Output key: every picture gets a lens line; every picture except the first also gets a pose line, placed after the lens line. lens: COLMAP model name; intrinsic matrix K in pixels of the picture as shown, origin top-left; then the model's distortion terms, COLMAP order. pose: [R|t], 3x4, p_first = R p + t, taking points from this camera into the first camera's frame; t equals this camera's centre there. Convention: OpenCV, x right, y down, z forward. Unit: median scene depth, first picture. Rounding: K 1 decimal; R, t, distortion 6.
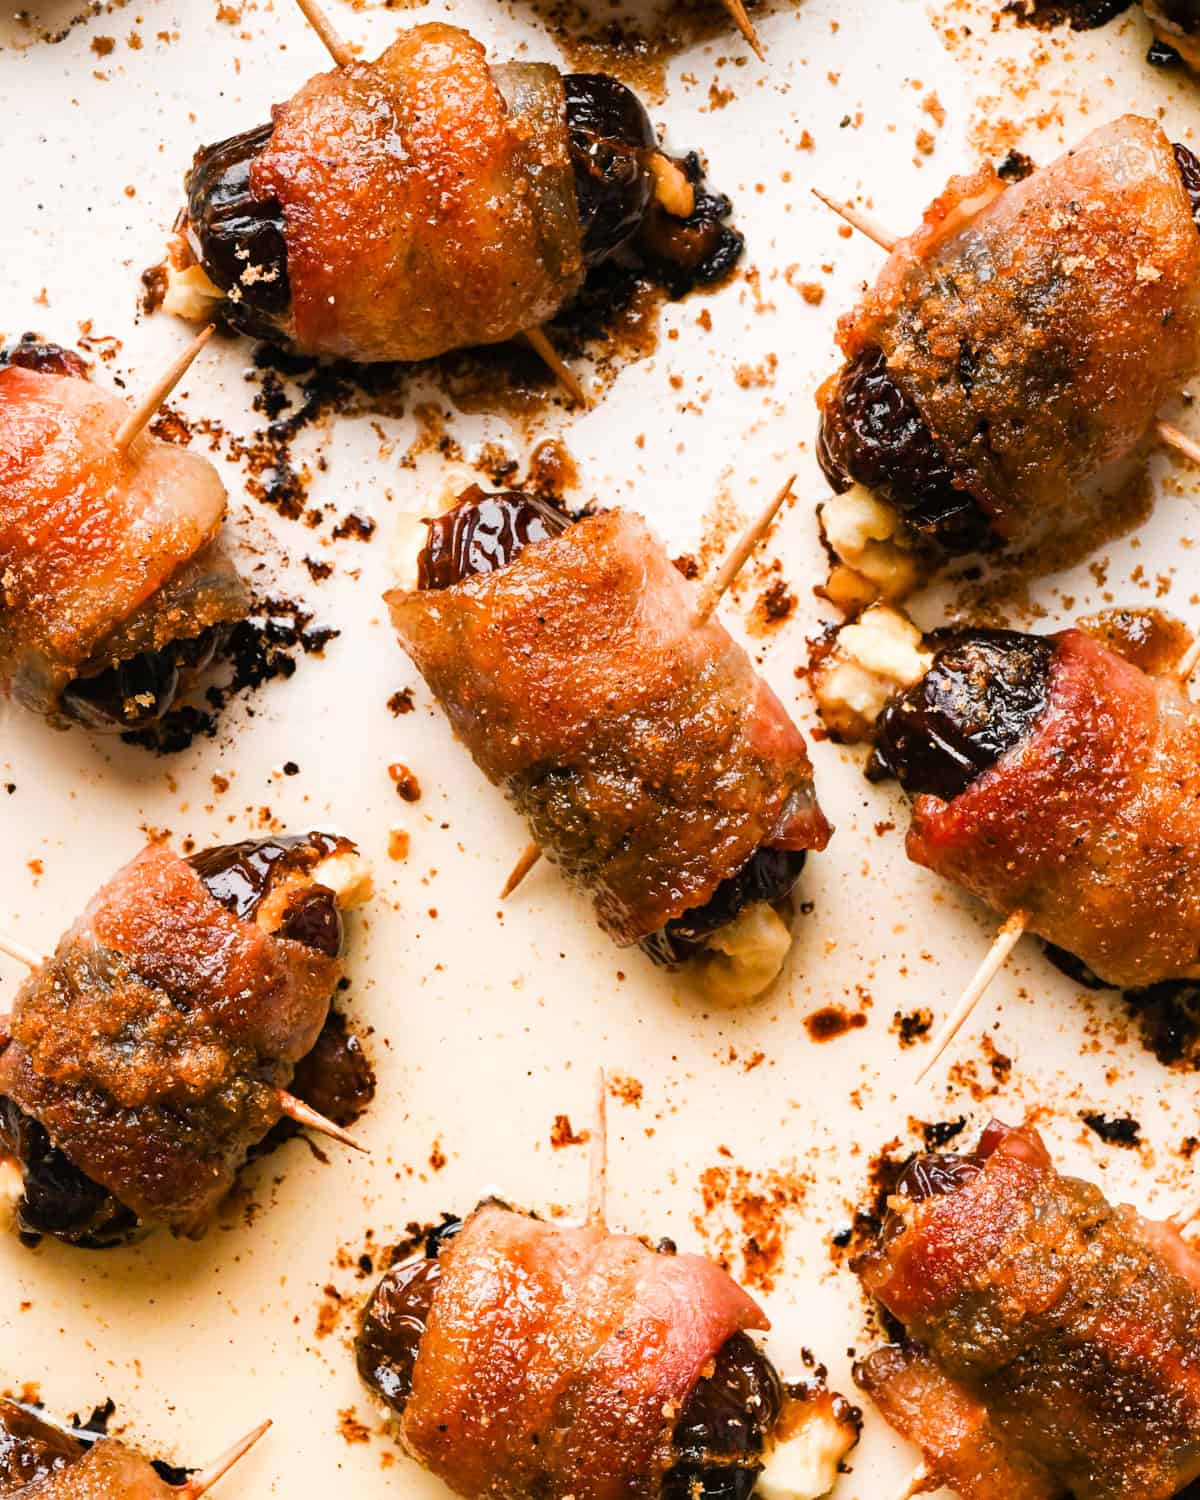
lens RADIAL K [[4058.8, 0, 665.4], [0, 4058.8, 803.1], [0, 0, 1]] dist [0.033956, 0.000000]
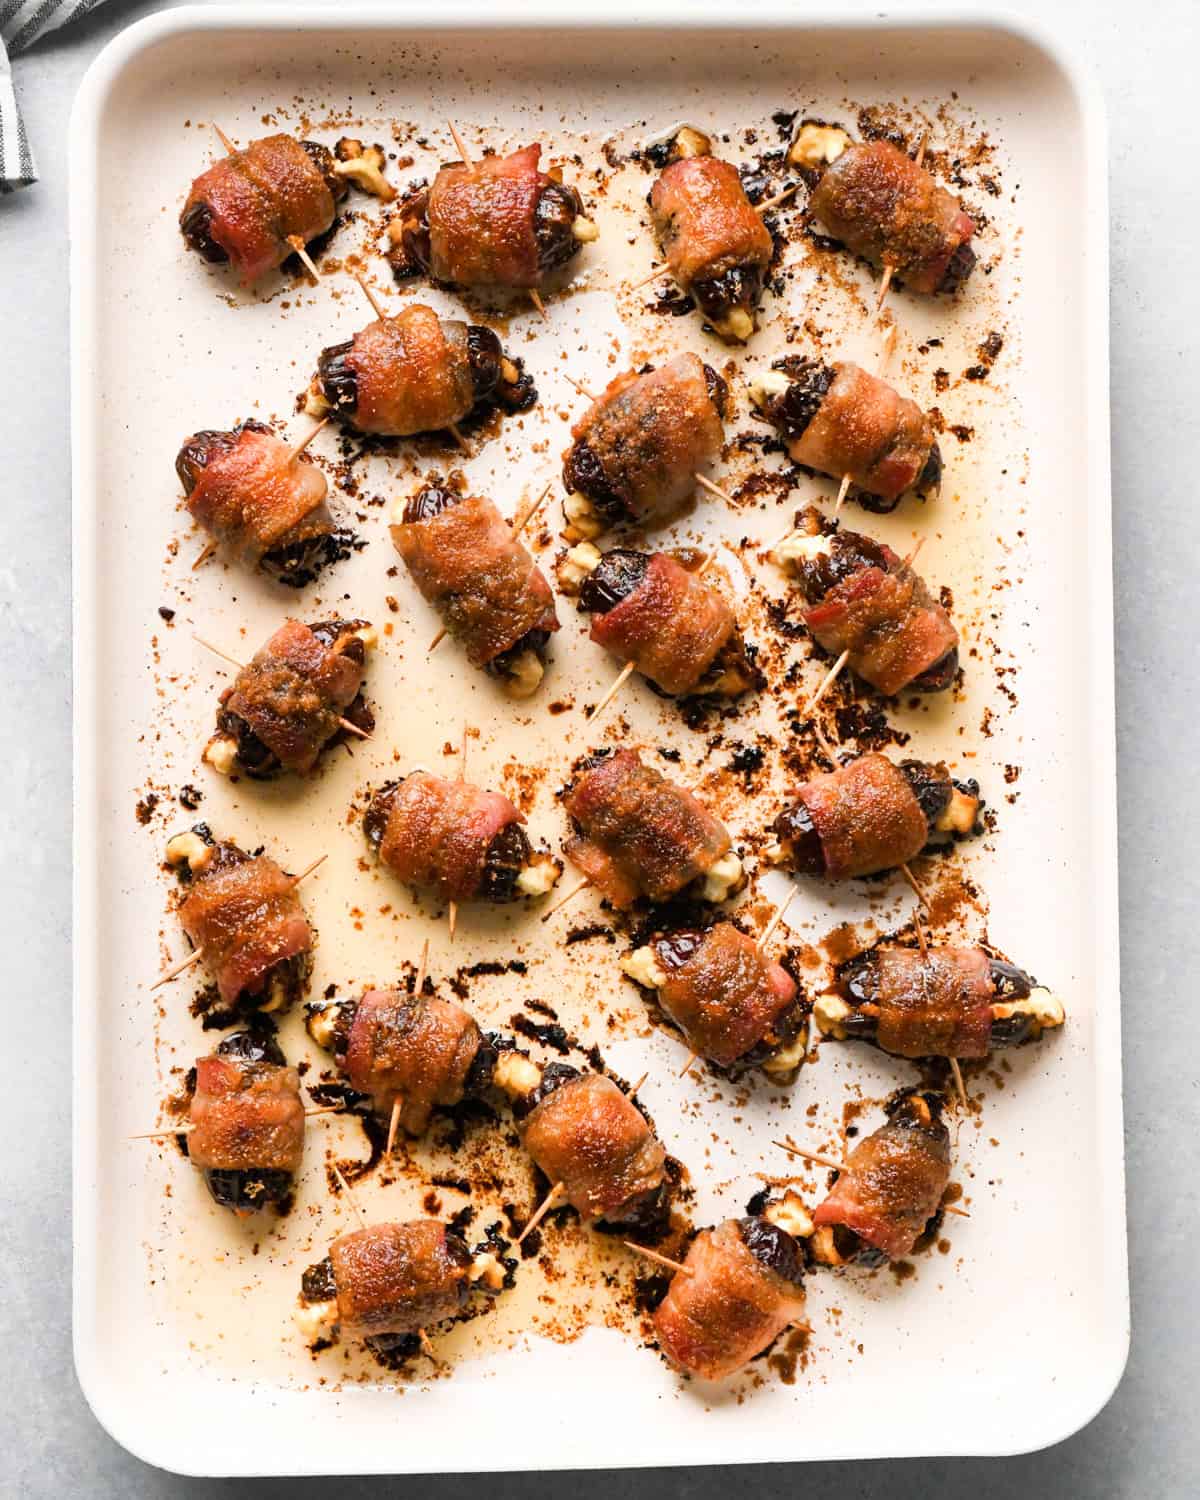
lens RADIAL K [[4058.8, 0, 607.8], [0, 4058.8, 756.8], [0, 0, 1]] dist [0.033956, 0.000000]
pose [[0.998996, 0.044789, 0.000932, 0.071119], [-0.044709, 0.998090, -0.042627, 0.192250], [-0.002840, 0.042542, 0.999091, -1.512495]]
